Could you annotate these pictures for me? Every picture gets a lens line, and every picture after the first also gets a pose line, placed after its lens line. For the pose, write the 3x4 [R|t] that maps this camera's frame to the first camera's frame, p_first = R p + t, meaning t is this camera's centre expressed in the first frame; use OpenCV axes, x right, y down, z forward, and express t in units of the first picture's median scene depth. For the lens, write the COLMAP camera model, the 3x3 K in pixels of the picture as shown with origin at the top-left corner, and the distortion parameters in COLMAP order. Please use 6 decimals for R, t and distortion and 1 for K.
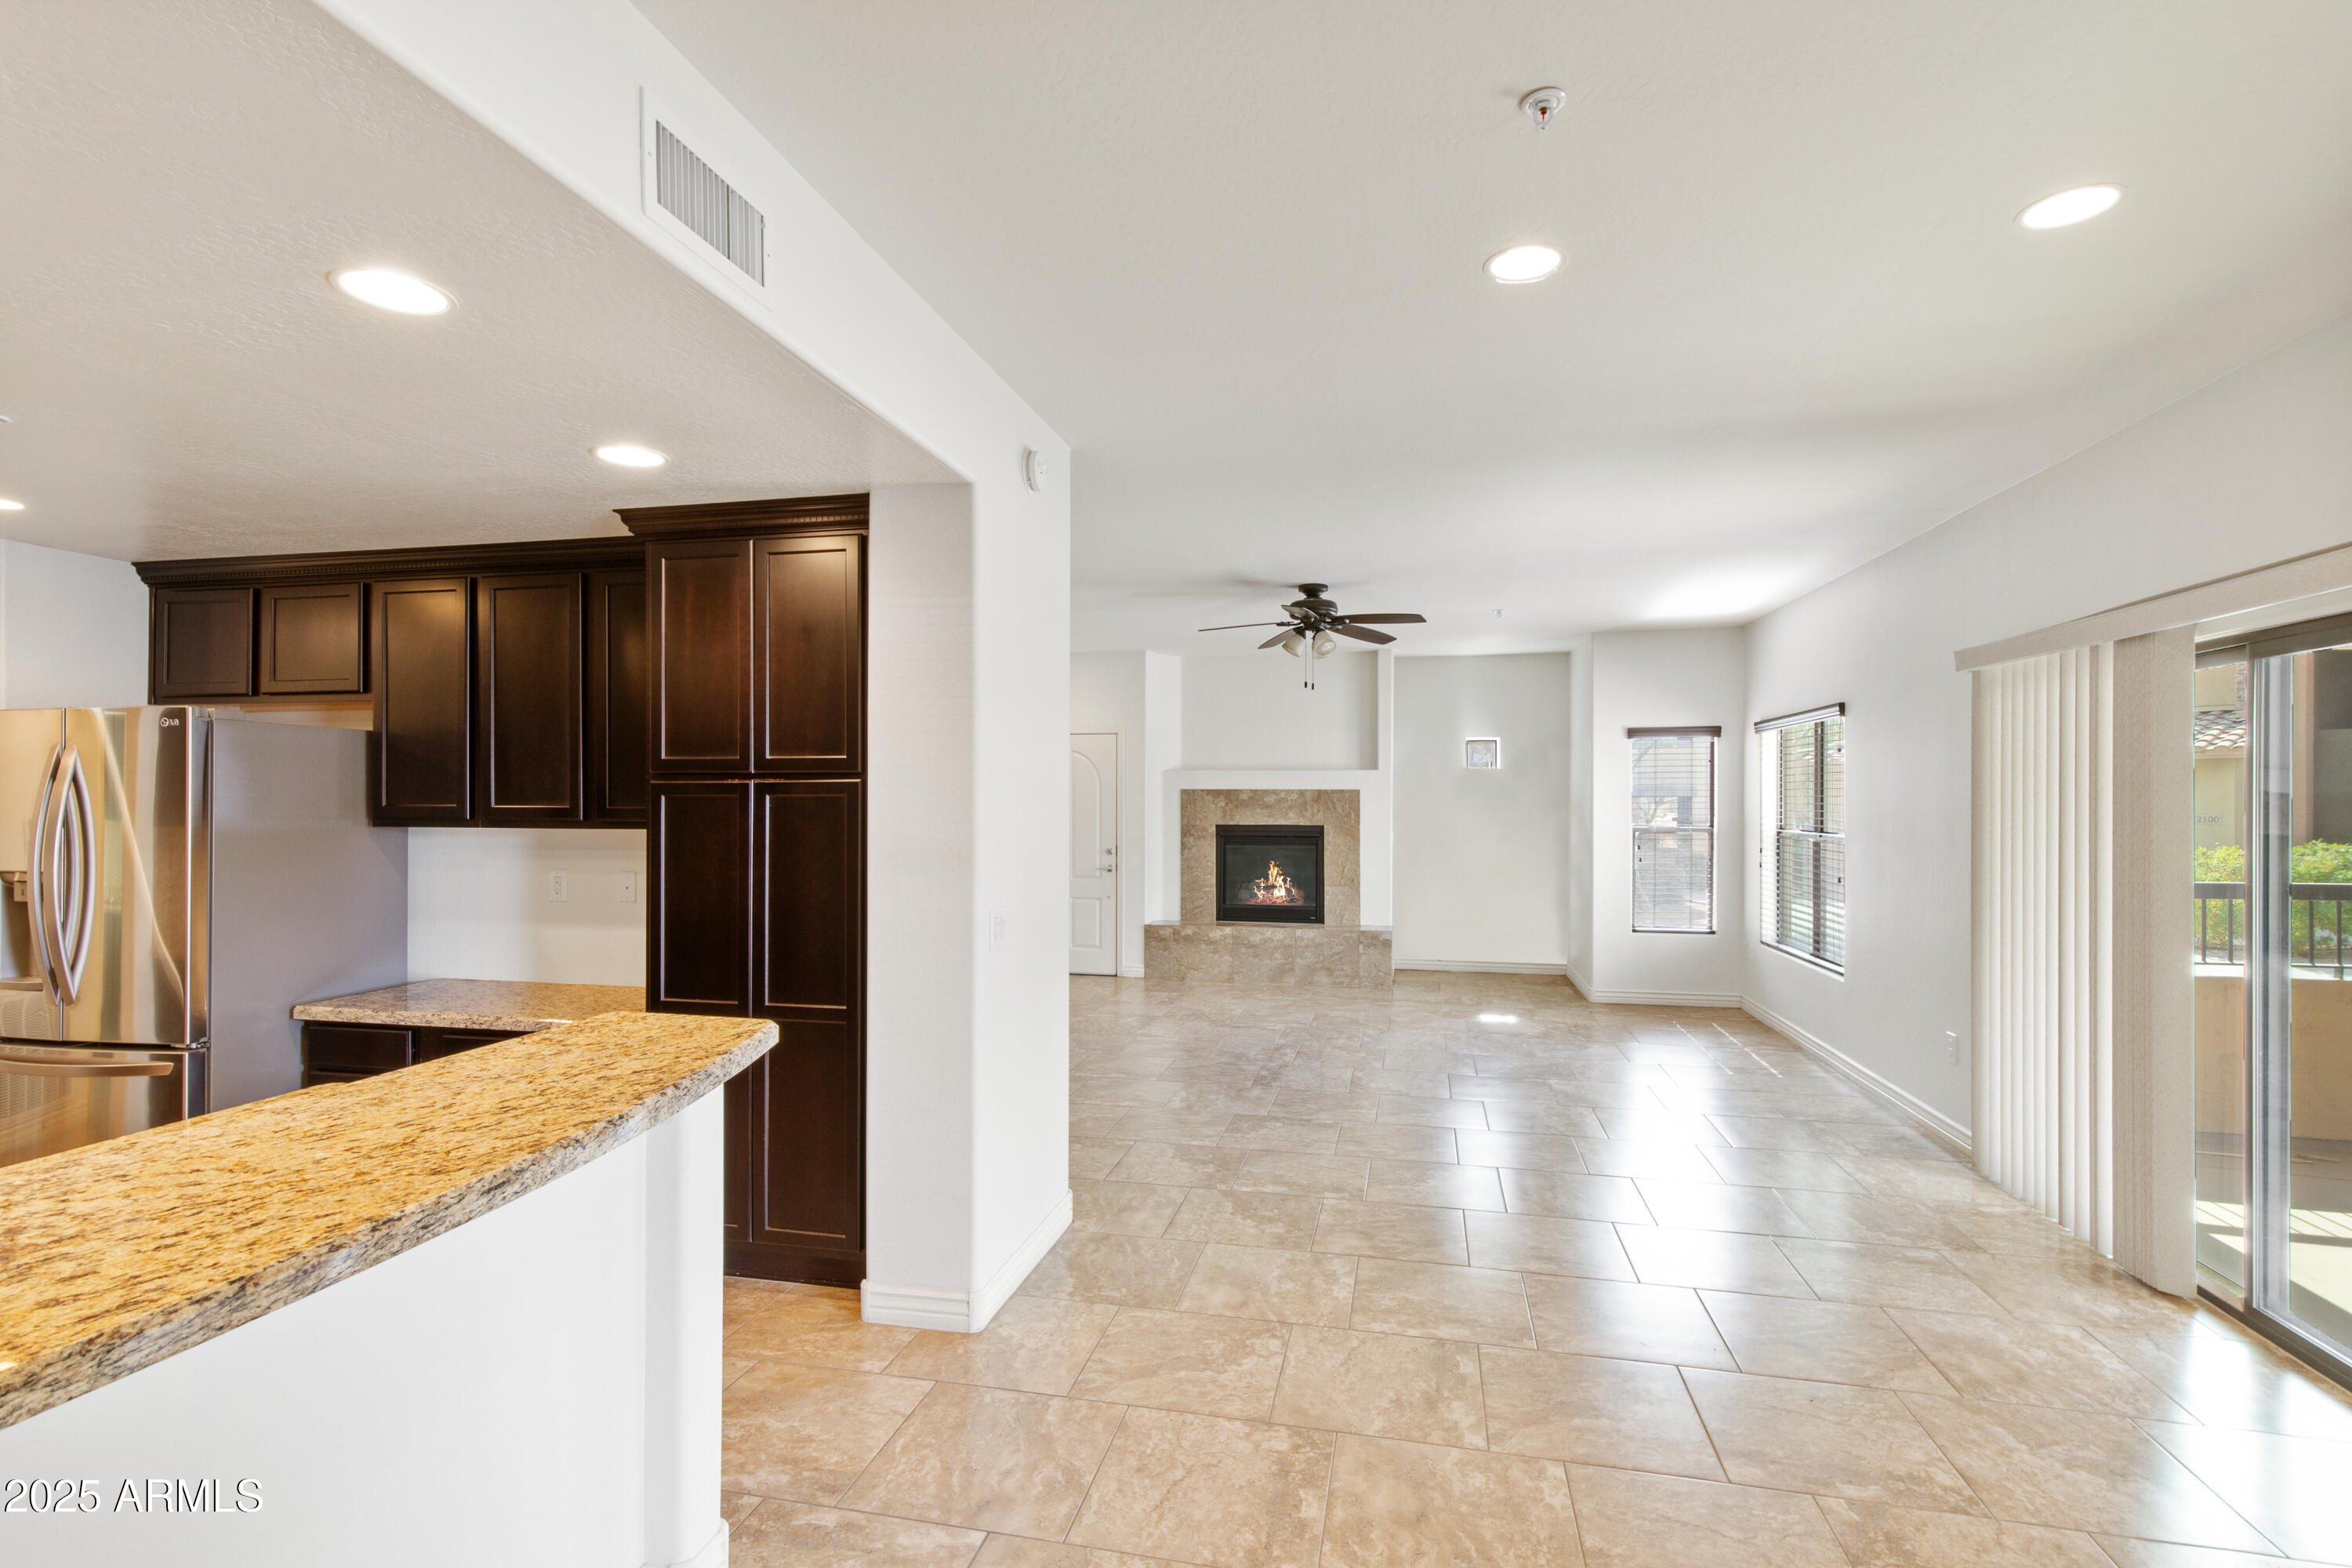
lens RADIAL K [[1076.5, 0, 1184.7], [0, 1076.5, 799.5], [0, 0, 1]] dist [0.011044, 0.000249]
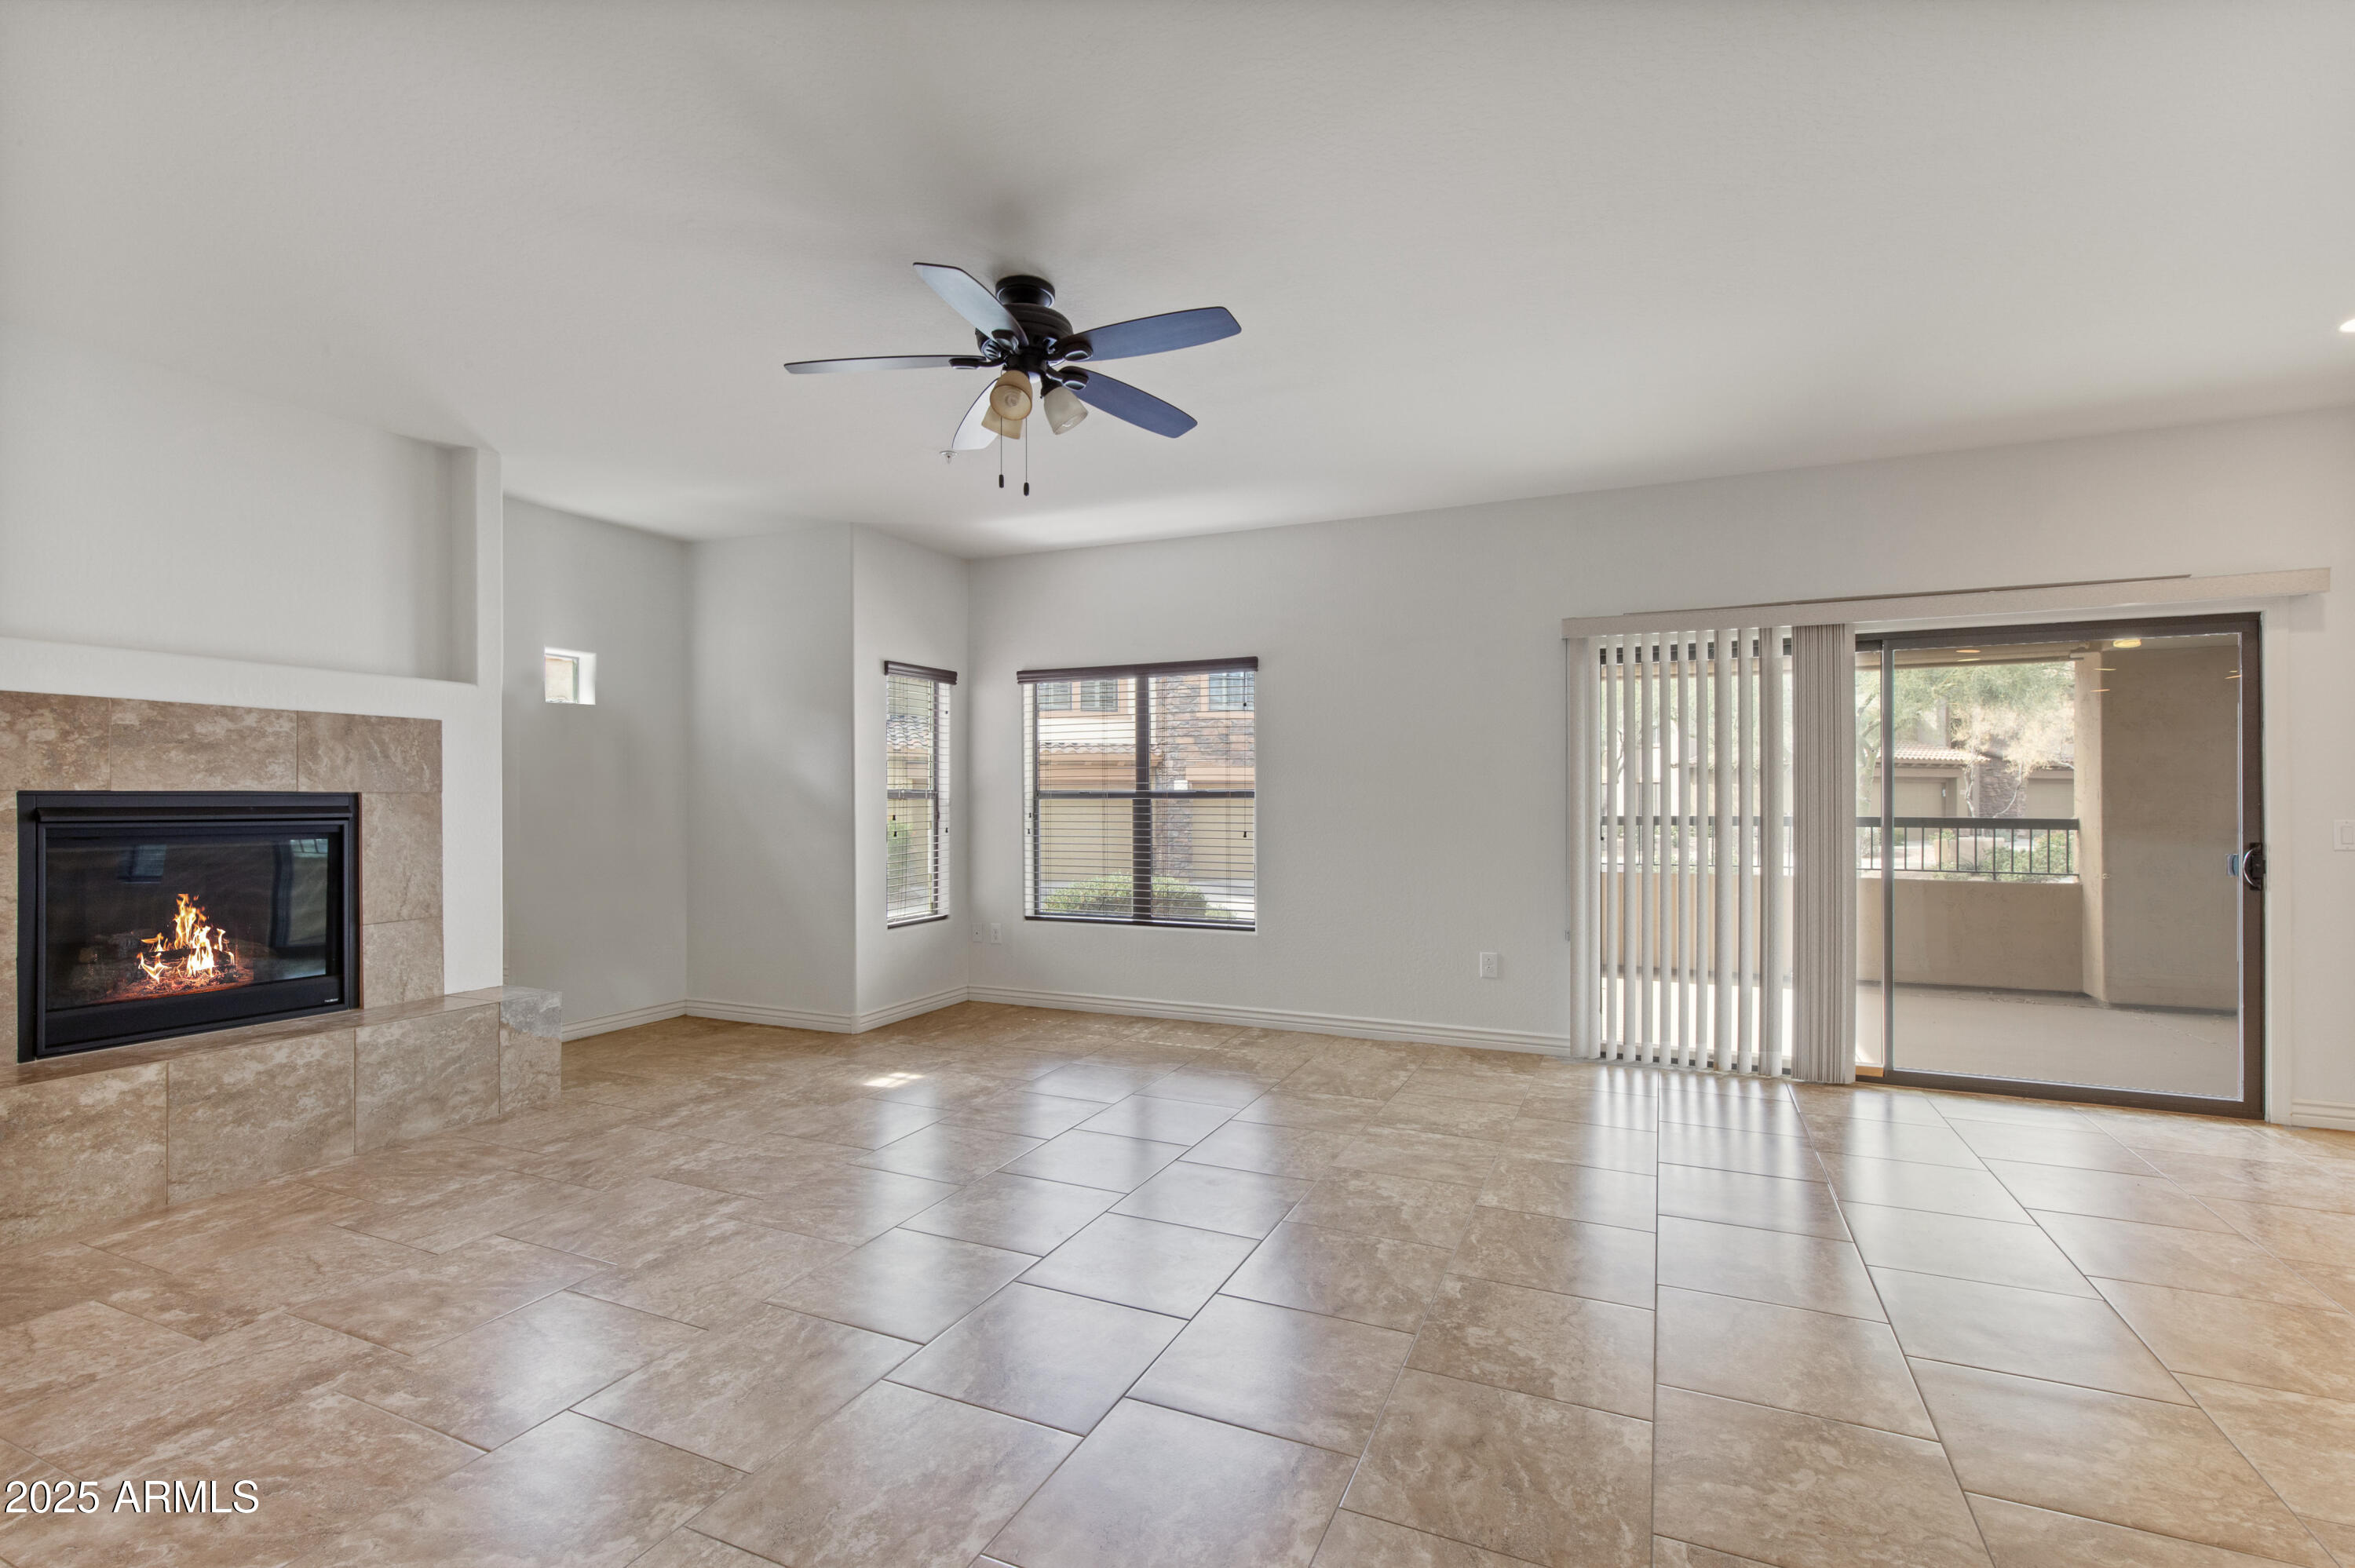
lens RADIAL K [[1077.7, 0, 1159.3], [0, 1077.7, 793.0], [0, 0, 1]] dist [0.011044, 0.000249]
pose [[0.210408, 0.004548, 0.977603, -0.288864], [0.002316, 0.999984, -0.005151, 0.031477], [-0.977611, 0.003348, 0.210394, 0.660986]]
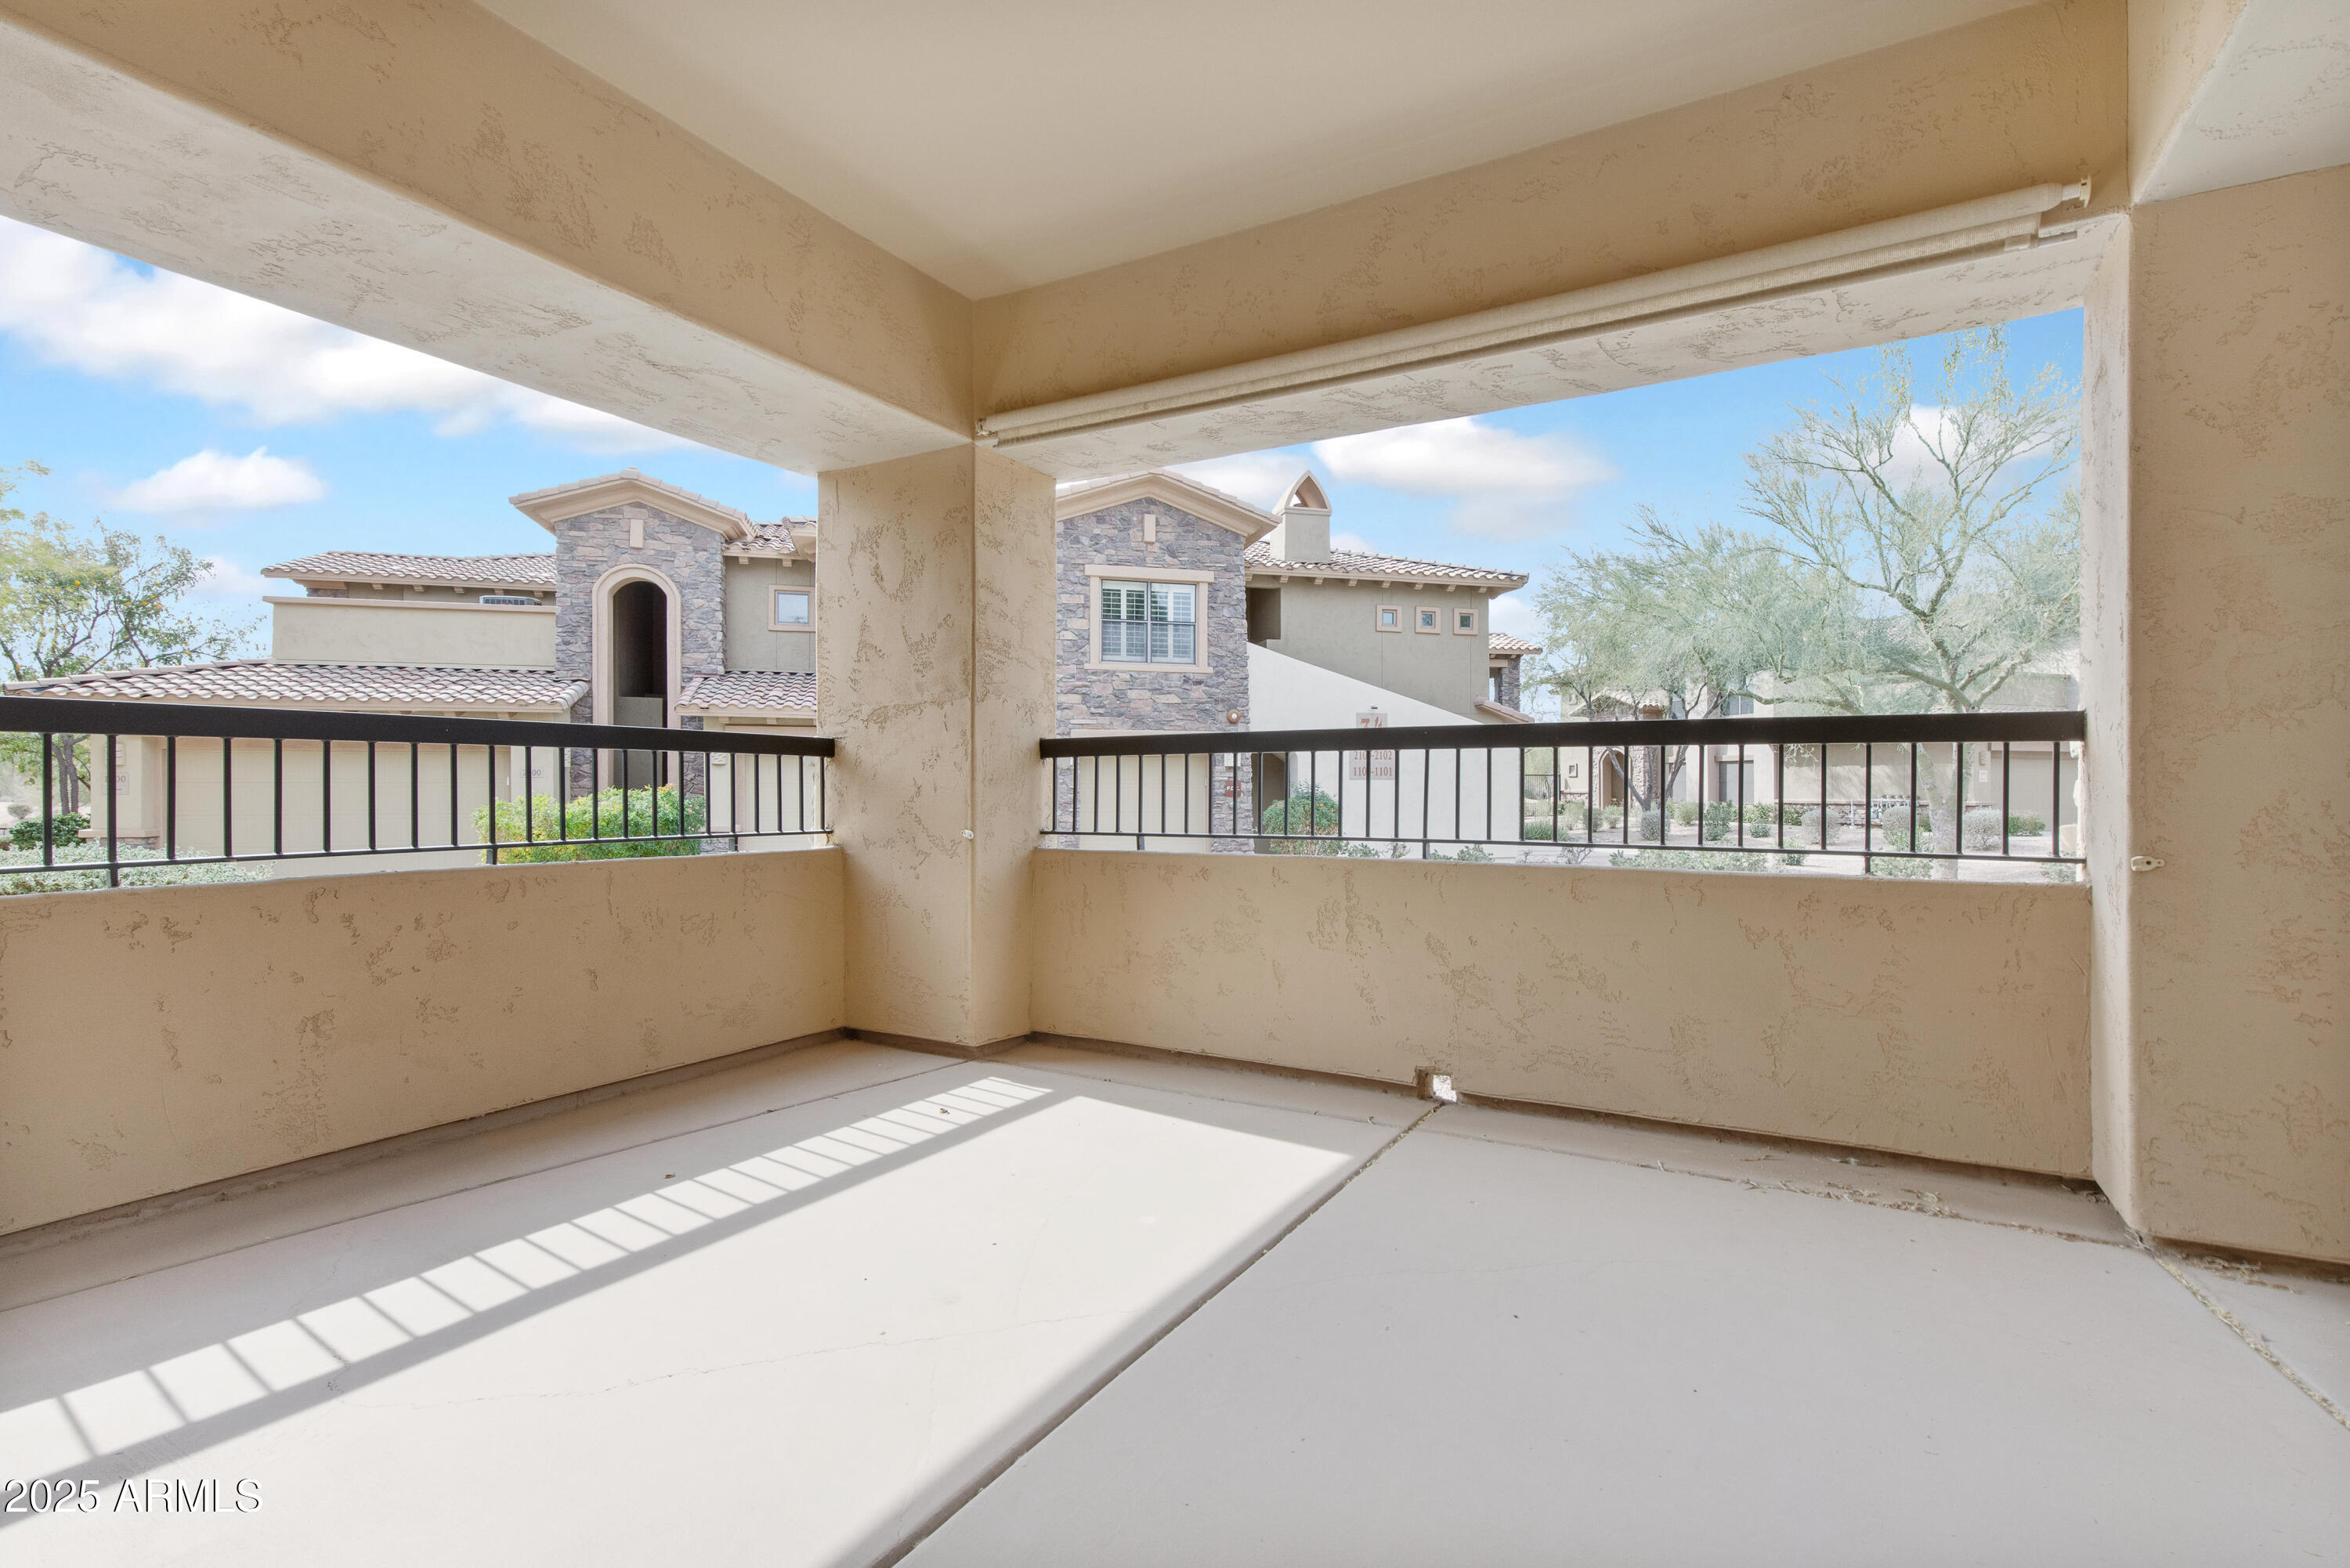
lens RADIAL K [[1075.5, 0, 1166.7], [0, 1075.5, 786.4], [0, 0, 1]] dist [0.011044, 0.000249]
pose [[0.304213, 0.001186, 0.952603, 0.369934], [0.001442, 0.999998, -0.001705, 0.075940], [-0.952603, 0.001892, 0.304210, 0.258724]]
